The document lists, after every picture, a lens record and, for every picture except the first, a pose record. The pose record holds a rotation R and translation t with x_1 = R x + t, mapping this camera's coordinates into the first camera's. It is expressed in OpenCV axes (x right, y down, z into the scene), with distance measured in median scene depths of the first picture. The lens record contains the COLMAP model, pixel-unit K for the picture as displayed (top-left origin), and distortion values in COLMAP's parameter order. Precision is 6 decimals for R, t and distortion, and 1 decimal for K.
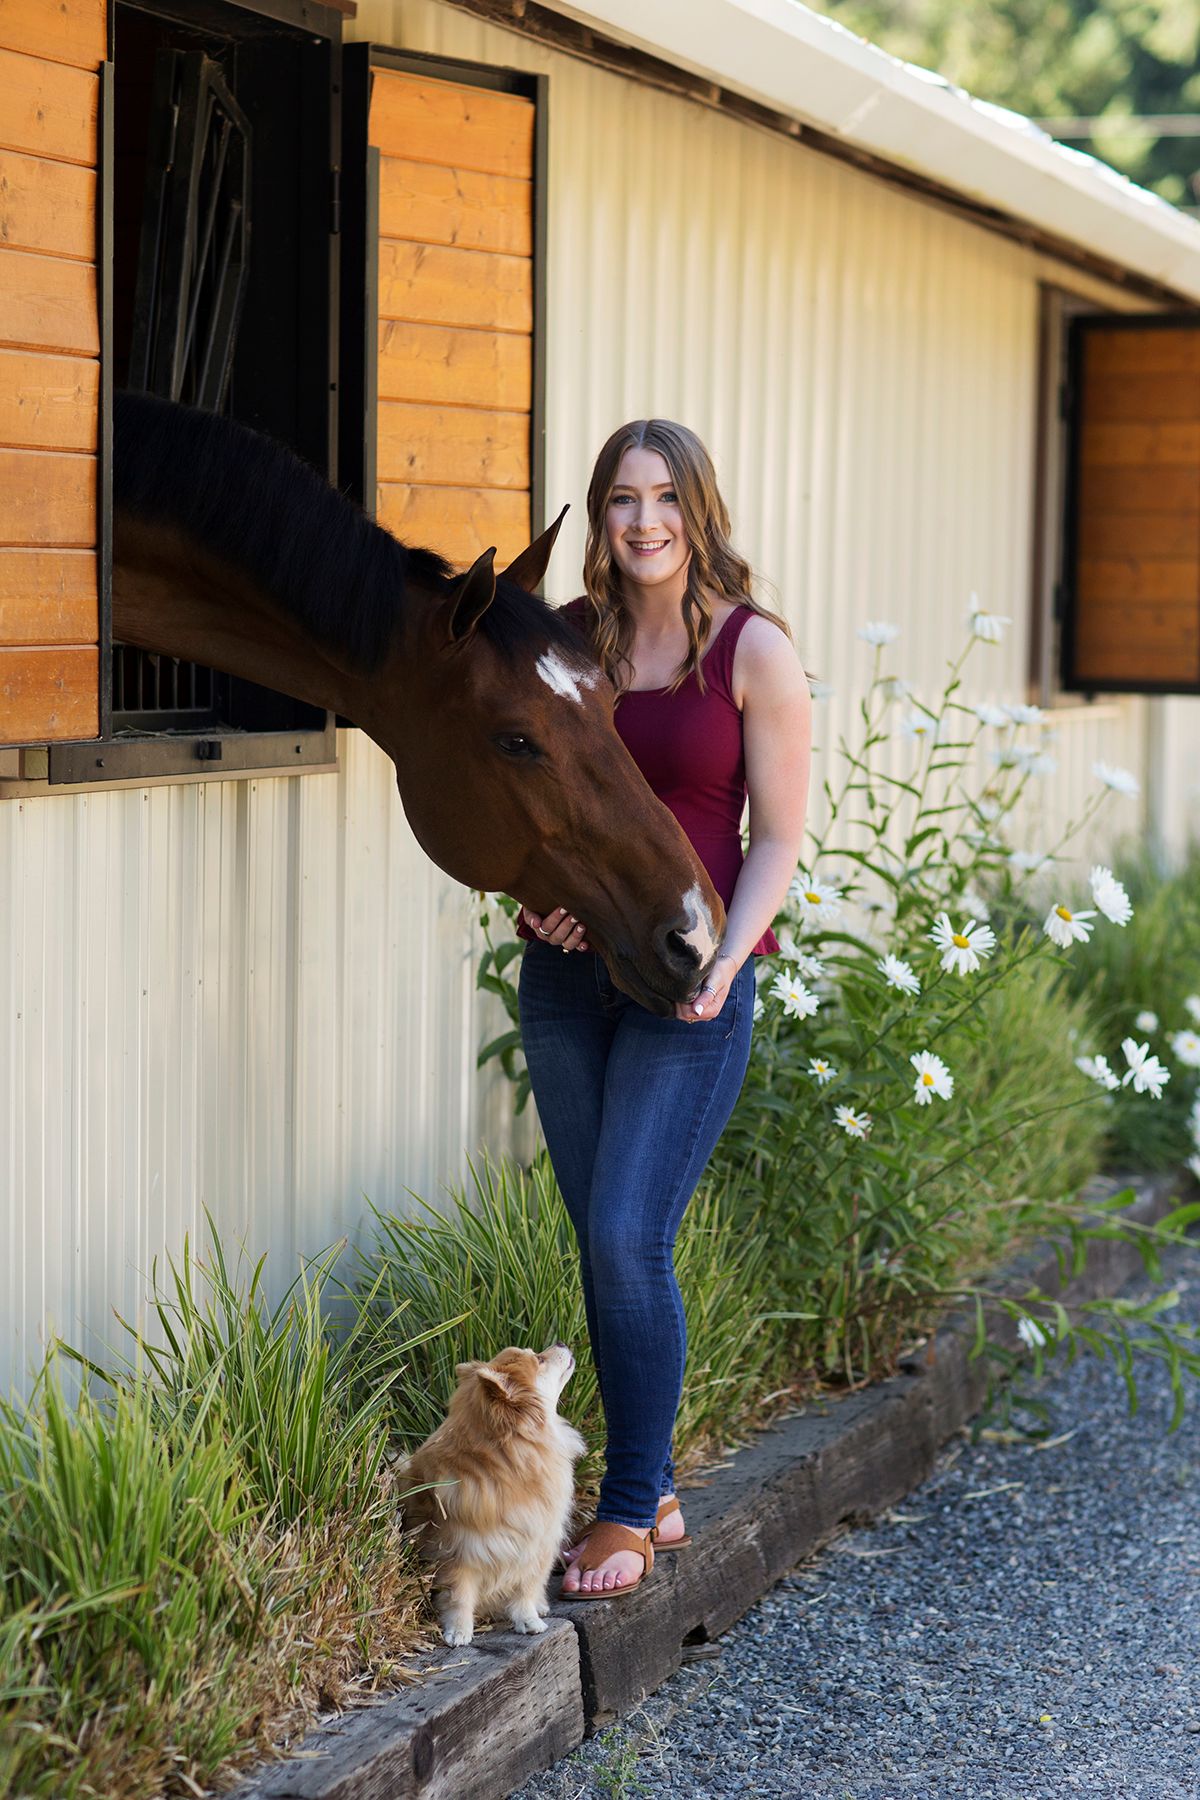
lens RADIAL K [[4271.5, 0, 600.7], [0, 4271.5, 897.8], [0, 0, 1]] dist [-0.016502, 0.000000]
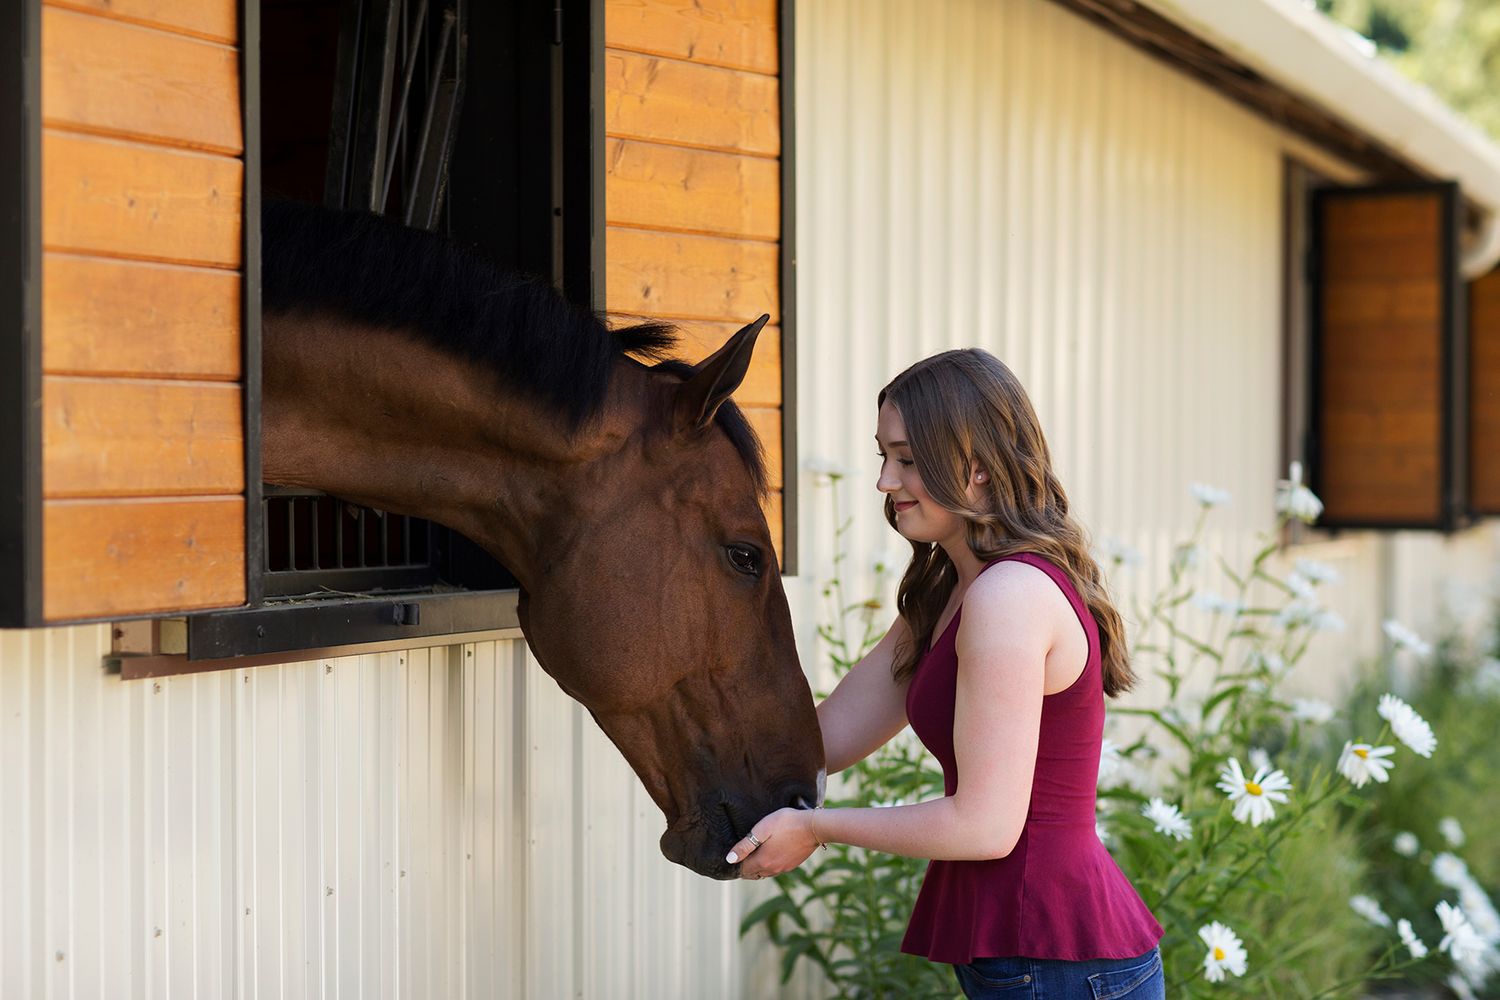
lens RADIAL K [[3559.6, 0, 752.0], [0, 3559.6, 501.4], [0, 0, 1]] dist [-0.016502, 0.000000]
pose [[0.999038, -0.013735, -0.041651, 0.009766], [0.011298, 0.998242, -0.058183, -0.012825], [0.042377, 0.057656, 0.997437, 0.244181]]
